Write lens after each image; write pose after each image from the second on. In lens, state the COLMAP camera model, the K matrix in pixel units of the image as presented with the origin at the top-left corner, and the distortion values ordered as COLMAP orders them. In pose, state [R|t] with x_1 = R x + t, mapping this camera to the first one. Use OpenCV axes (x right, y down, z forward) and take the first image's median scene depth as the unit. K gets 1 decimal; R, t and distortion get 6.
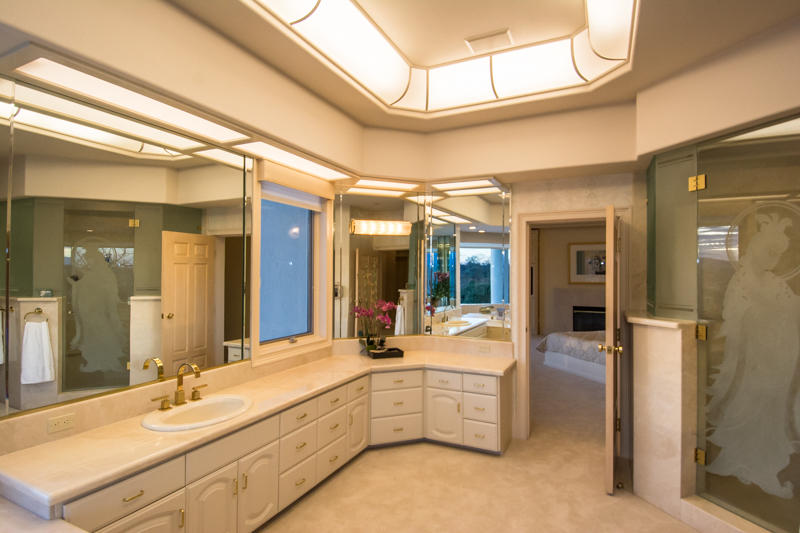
lens RADIAL K [[415.1, 0, 397.5], [0, 415.1, 268.6], [0, 0, 1]] dist [-0.002566, -0.004216]
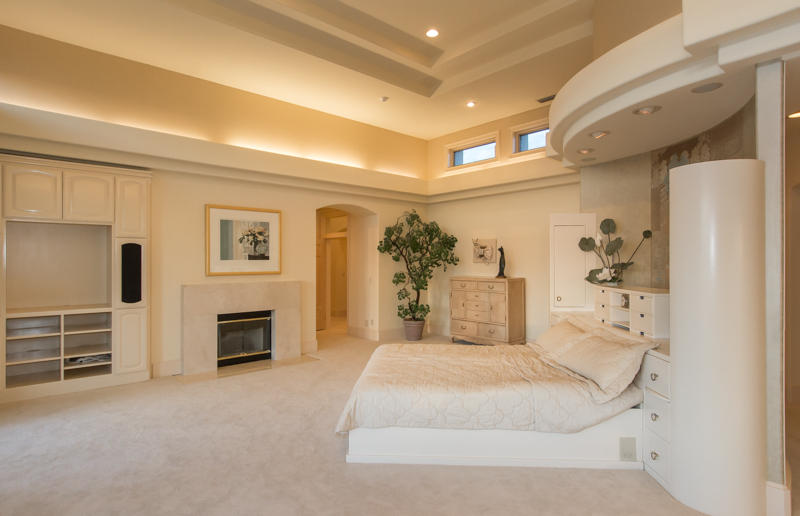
lens RADIAL K [[436.5, 0, 398.5], [0, 436.5, 262.9], [0, 0, 1]] dist [-0.008290, 0.000311]
pose [[0.381797, -0.004059, 0.924237, -0.042054], [-0.006587, 0.999953, 0.007113, 0.012868], [-0.924223, -0.008804, 0.381753, 0.532384]]
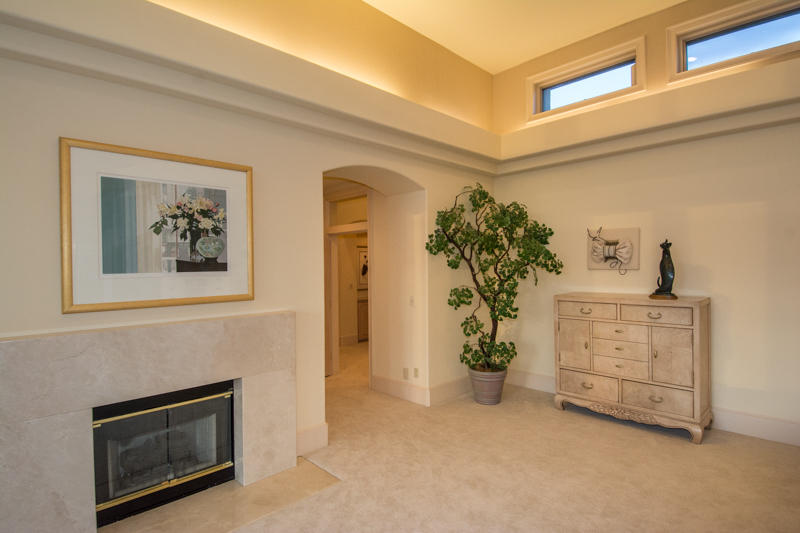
lens RADIAL K [[415.1, 0, 398.1], [0, 415.1, 268.4], [0, 0, 1]] dist [-0.002566, -0.004216]
pose [[0.341993, -0.012308, 0.939622, 0.262148], [0.004519, 0.999924, 0.011453, 0.009802], [-0.939692, 0.000330, 0.342023, 0.753351]]
